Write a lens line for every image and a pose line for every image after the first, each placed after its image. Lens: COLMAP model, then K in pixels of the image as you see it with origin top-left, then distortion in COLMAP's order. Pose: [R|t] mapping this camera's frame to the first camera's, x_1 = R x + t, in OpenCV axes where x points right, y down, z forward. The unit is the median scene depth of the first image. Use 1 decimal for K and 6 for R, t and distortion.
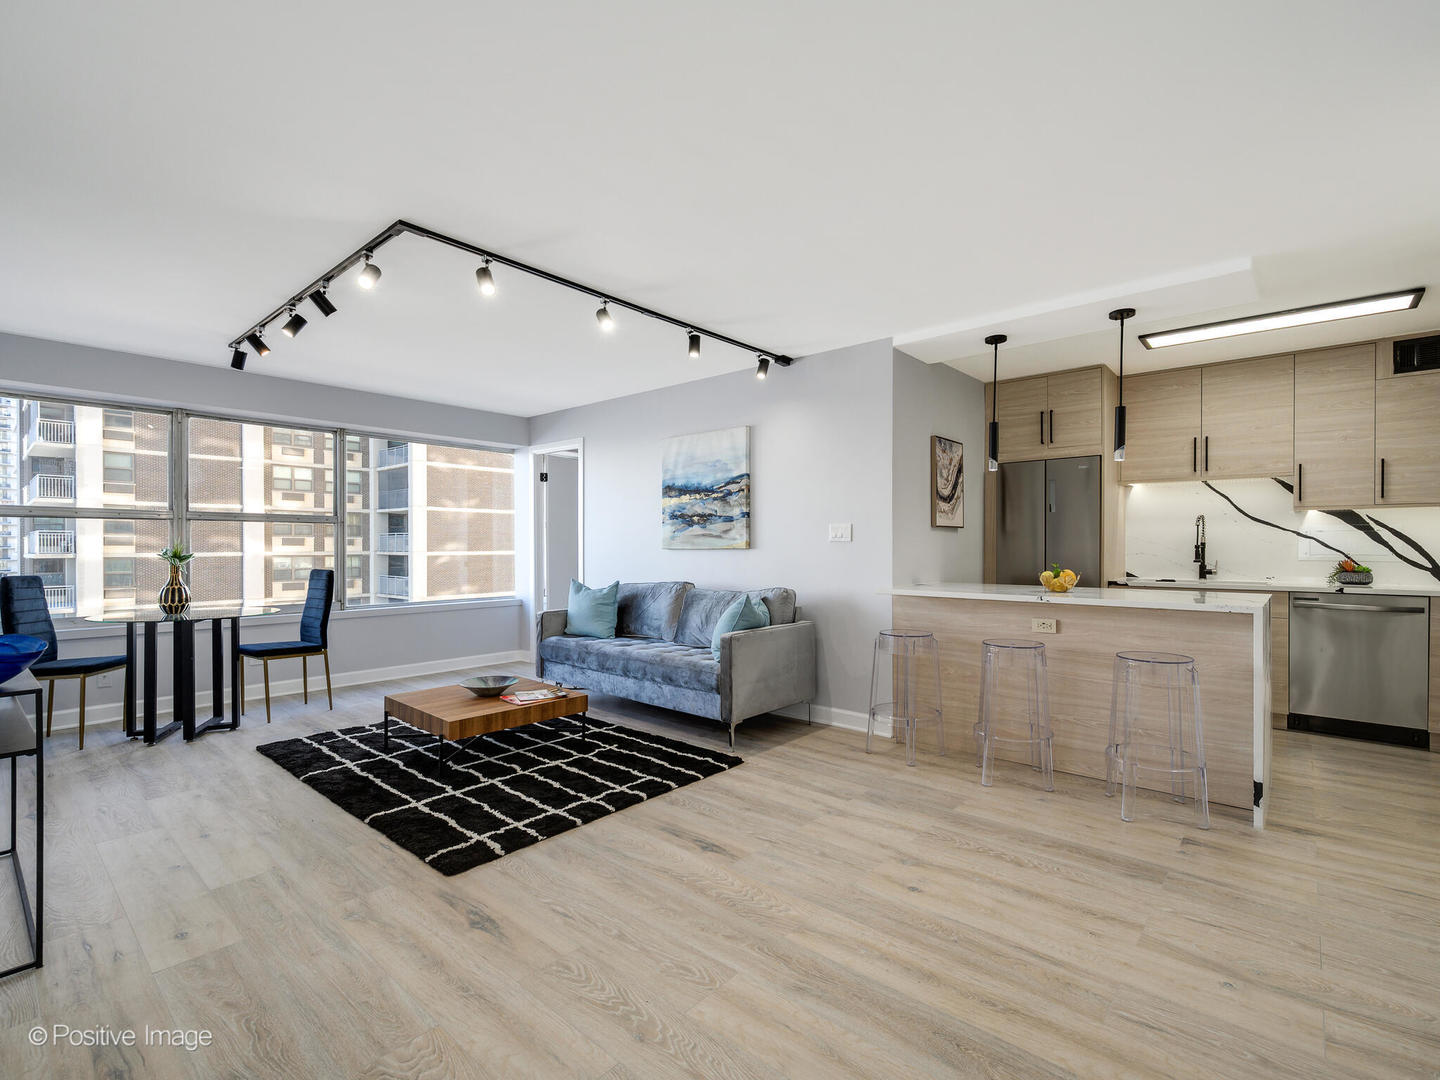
lens RADIAL K [[657.0, 0, 747.7], [0, 657.0, 548.9], [0, 0, 1]] dist [0.000190, 0.000101]
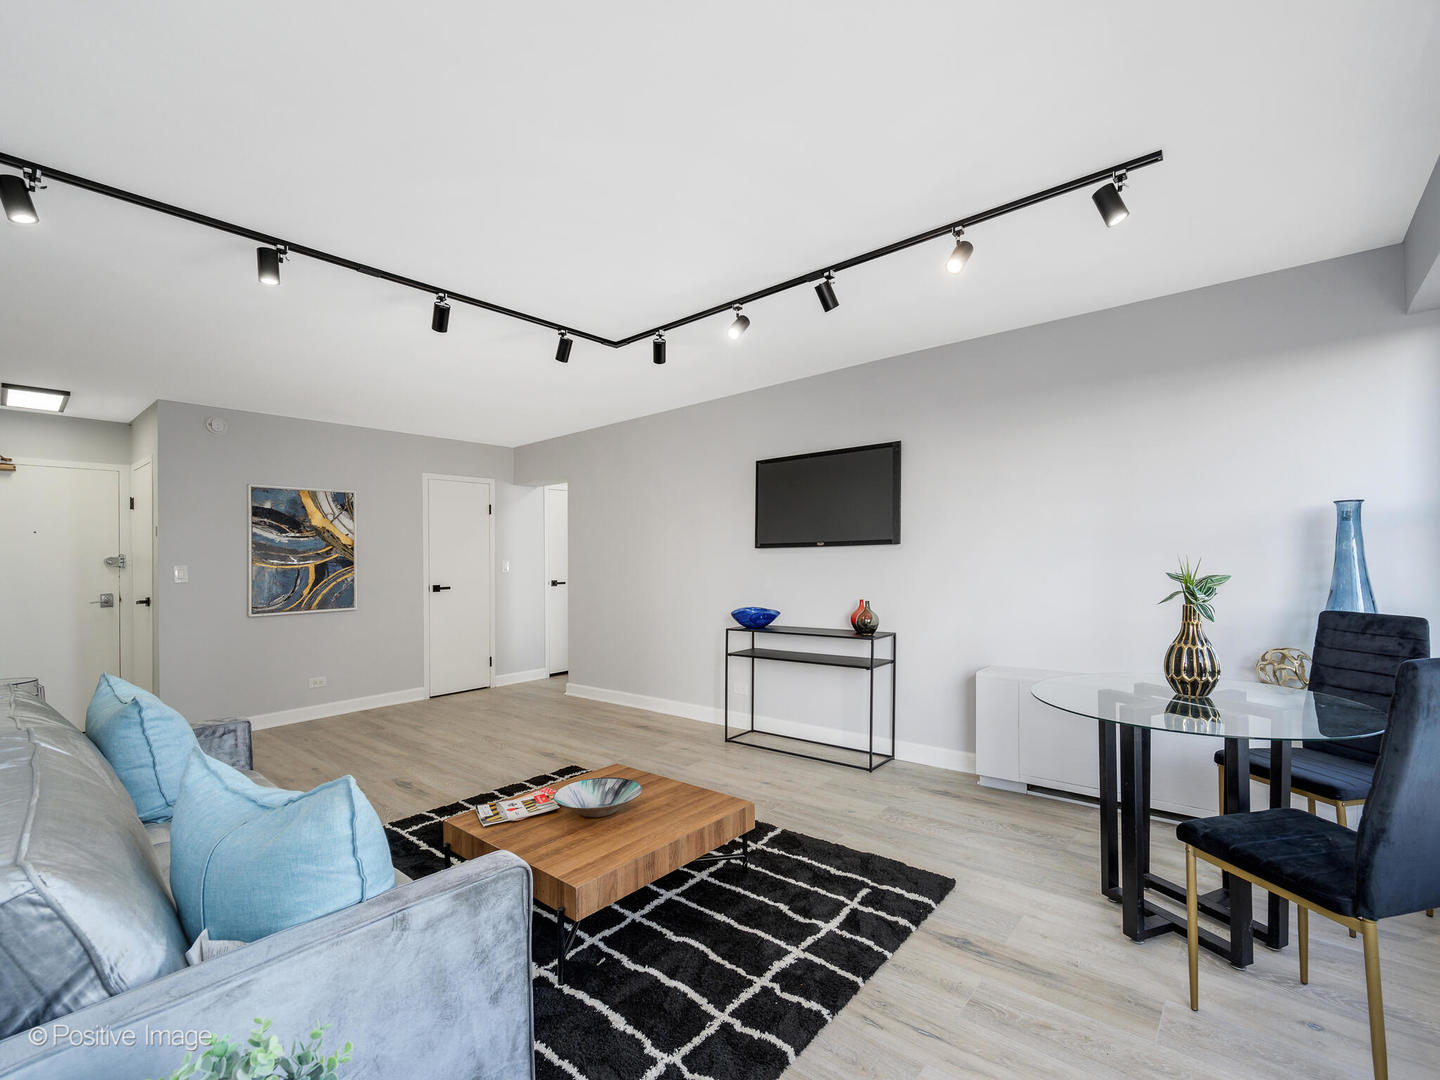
lens RADIAL K [[648.2, 0, 716.8], [0, 648.2, 547.6], [0, 0, 1]] dist [0.013908, 0.000889]
pose [[-0.999653, 0.025626, 0.006108, -0.621283], [0.025560, 0.999617, -0.010586, -0.033920], [-0.006377, -0.010427, -0.999925, 1.967480]]
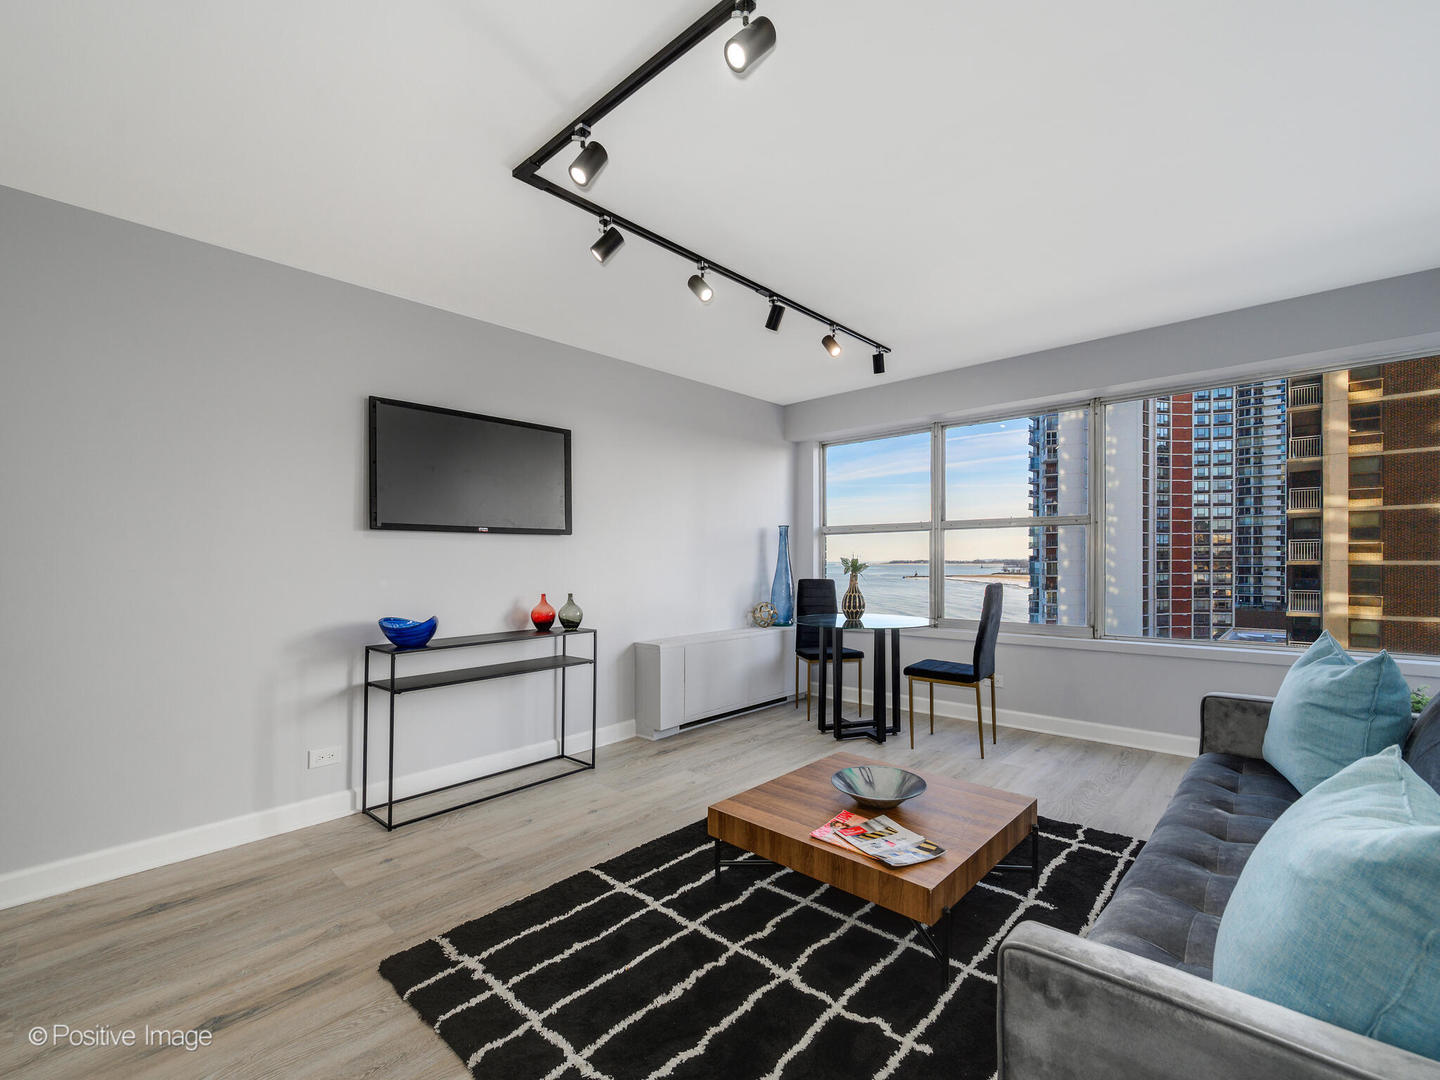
lens RADIAL K [[643.7, 0, 730.9], [0, 643.7, 560.6], [0, 0, 1]] dist [0.000470, -0.000564]
pose [[-0.030676, 0.005745, -0.999513, 0.233052], [0.001436, 0.999983, 0.005704, -0.003461], [0.999528, -0.001261, -0.030684, 1.064519]]
